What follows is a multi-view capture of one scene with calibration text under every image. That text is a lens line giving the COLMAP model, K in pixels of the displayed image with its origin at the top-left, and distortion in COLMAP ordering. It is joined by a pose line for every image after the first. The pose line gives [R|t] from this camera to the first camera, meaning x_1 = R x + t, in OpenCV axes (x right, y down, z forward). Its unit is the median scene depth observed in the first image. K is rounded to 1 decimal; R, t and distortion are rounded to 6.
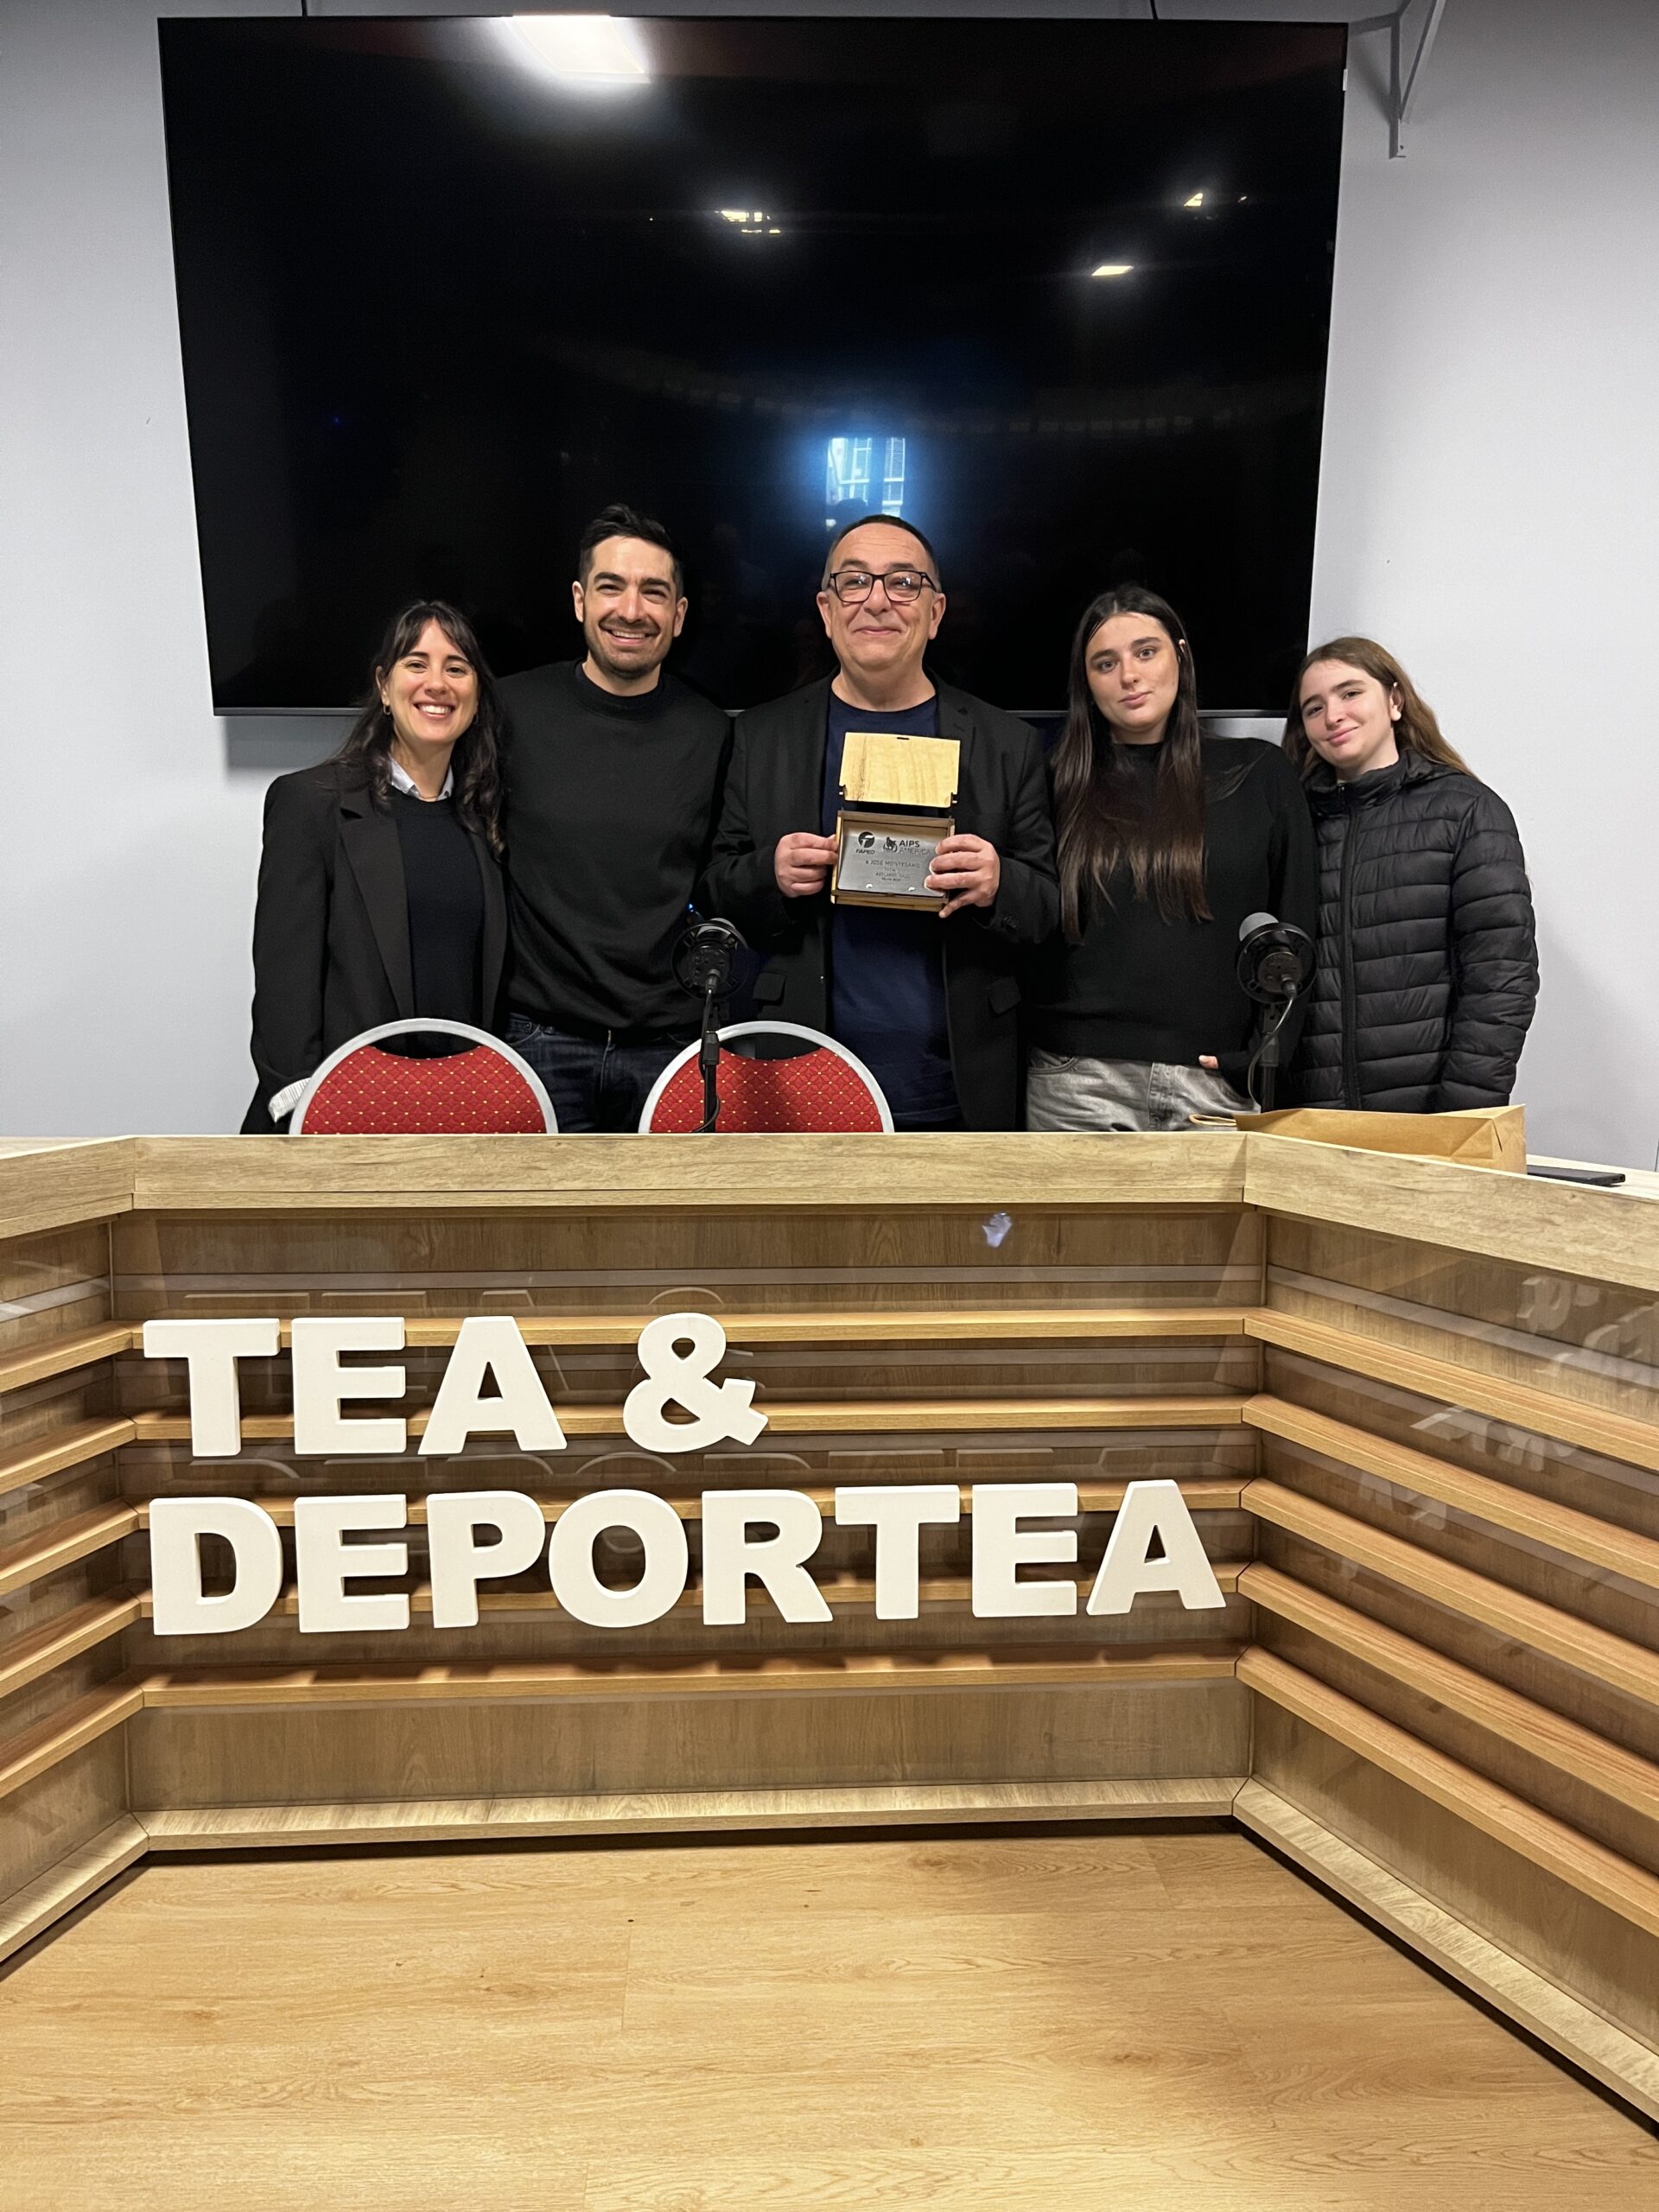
lens RADIAL K [[1667.6, 0, 842.7], [0, 1667.6, 1110.0], [0, 0, 1]] dist [0.039549, -0.045344]
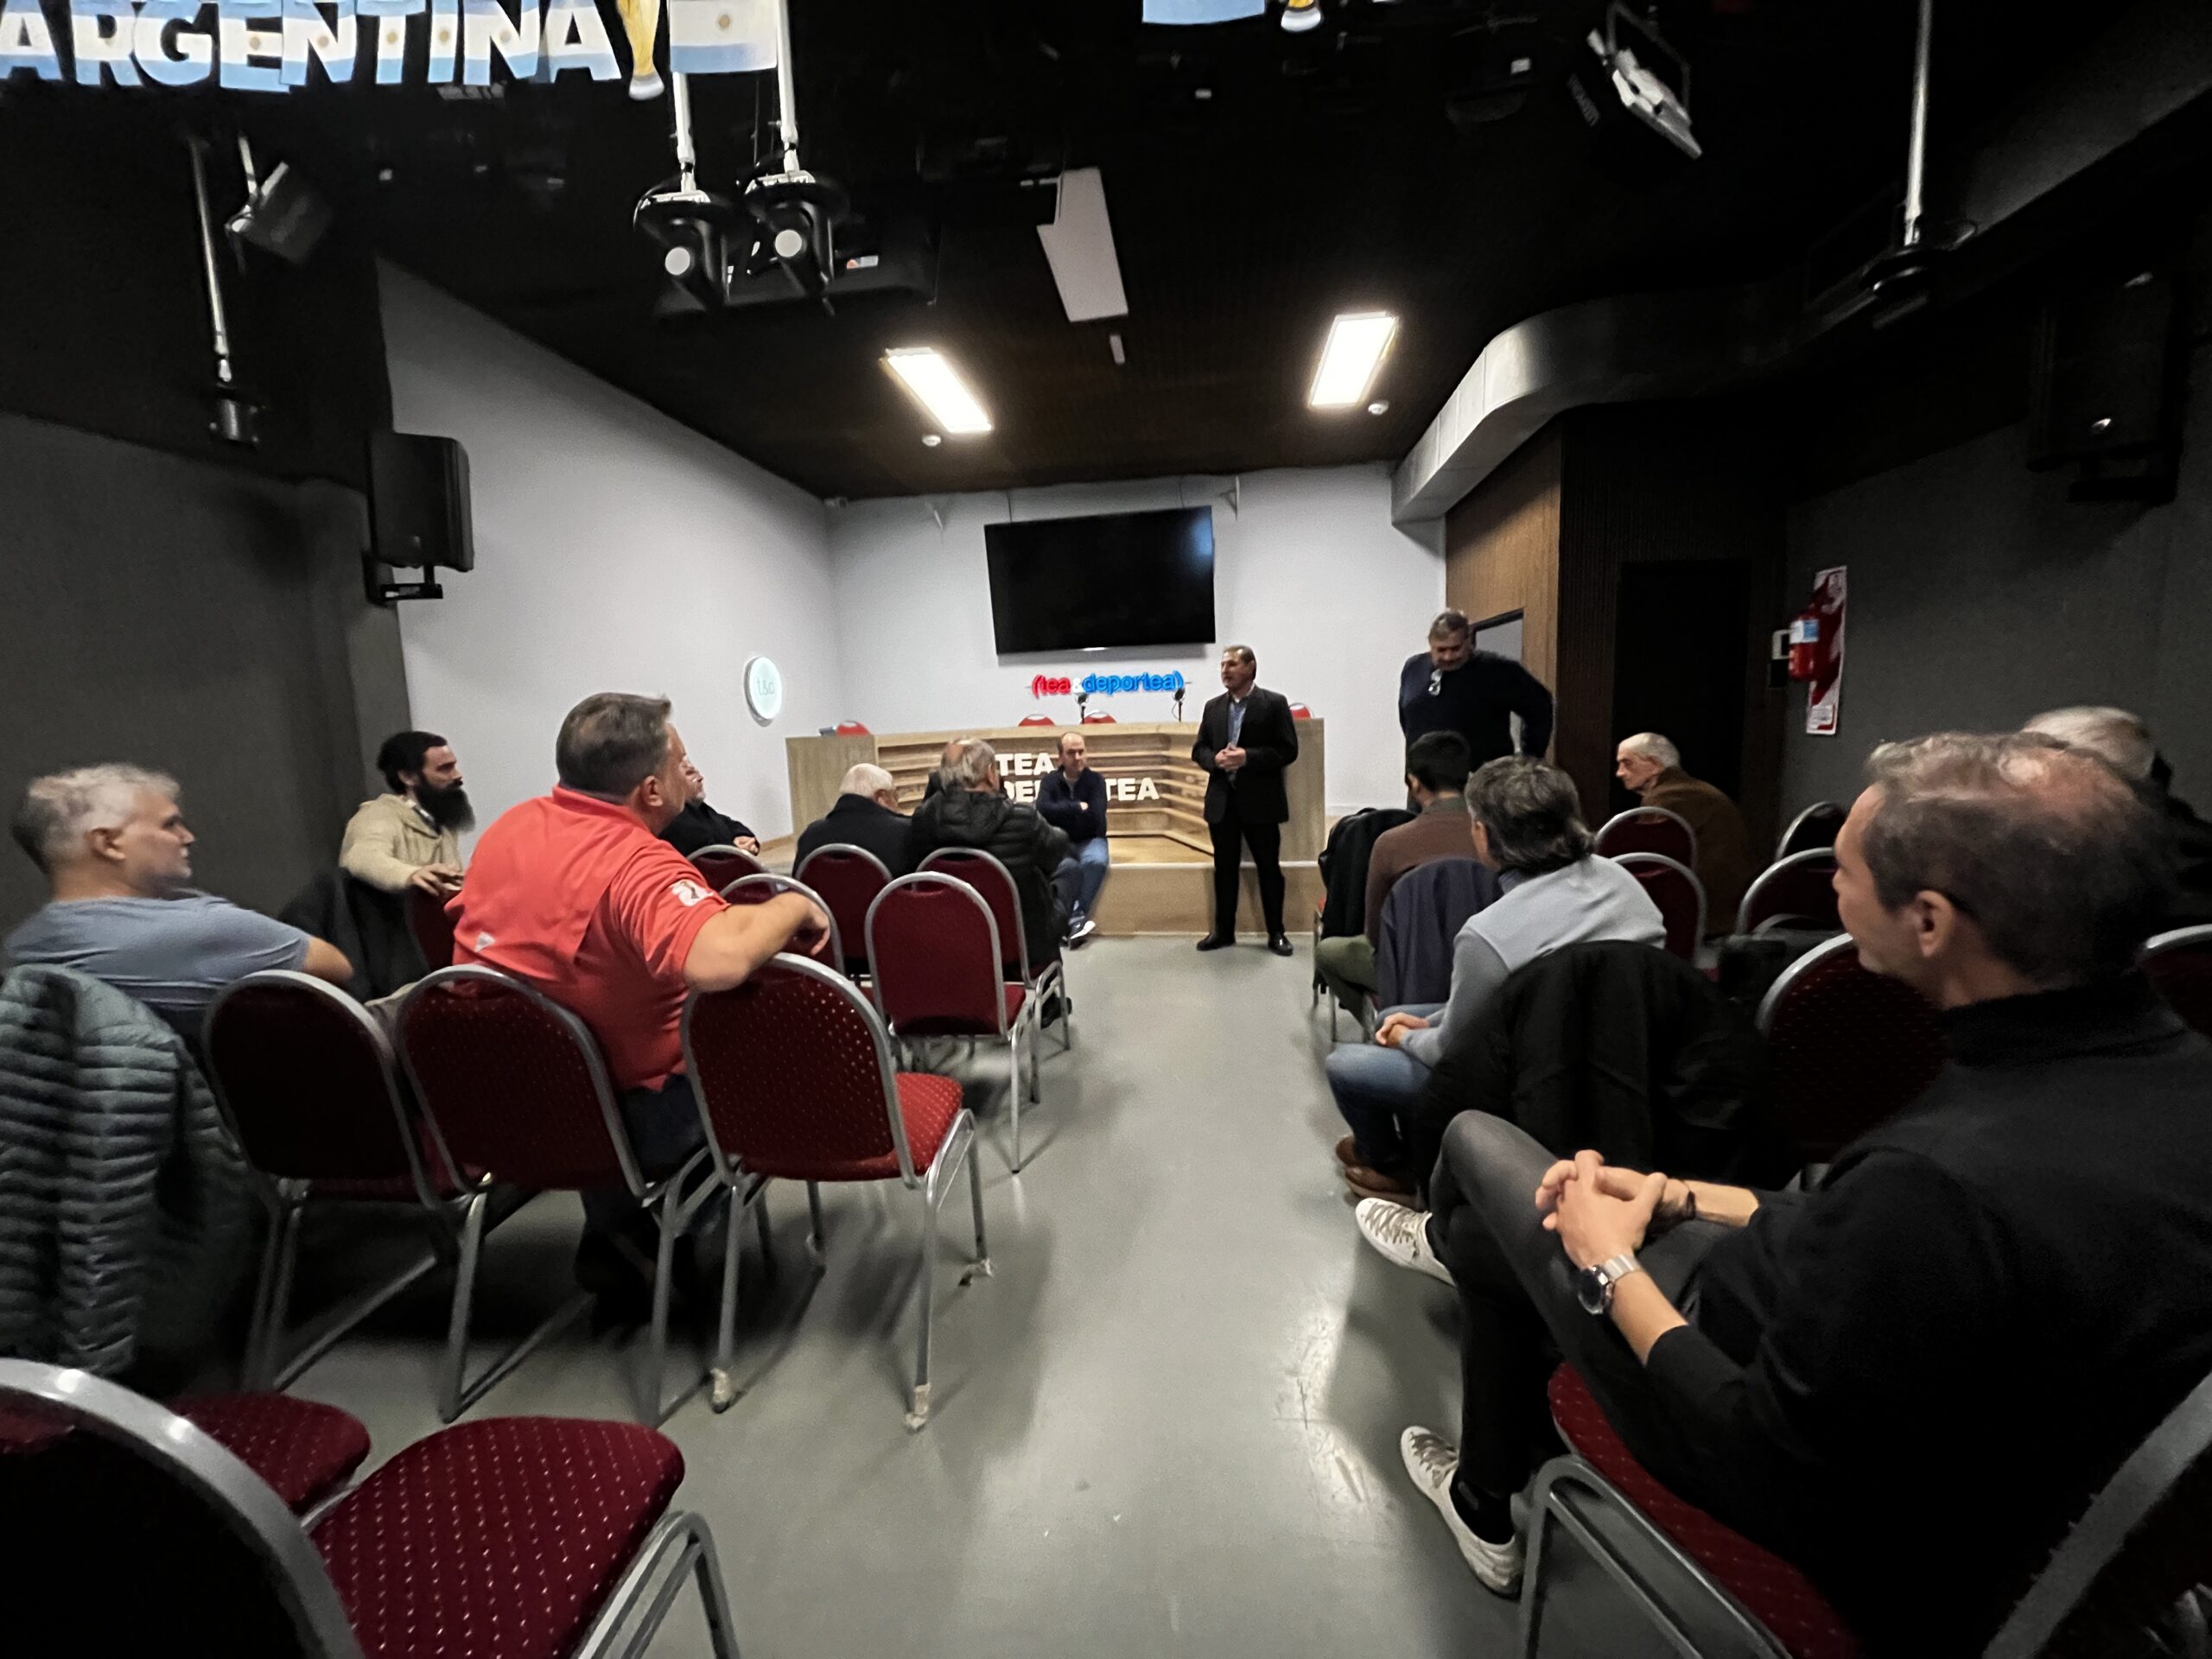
lens RADIAL K [[883.6, 0, 1093.0], [0, 883.6, 830.2], [0, 0, 1]] dist [-0.012679, 0.000176]
pose [[0.978176, -0.011761, -0.207444, 0.678594], [0.023063, 0.998373, 0.052148, 0.240456], [0.206493, -0.055794, 0.976856, -2.311923]]
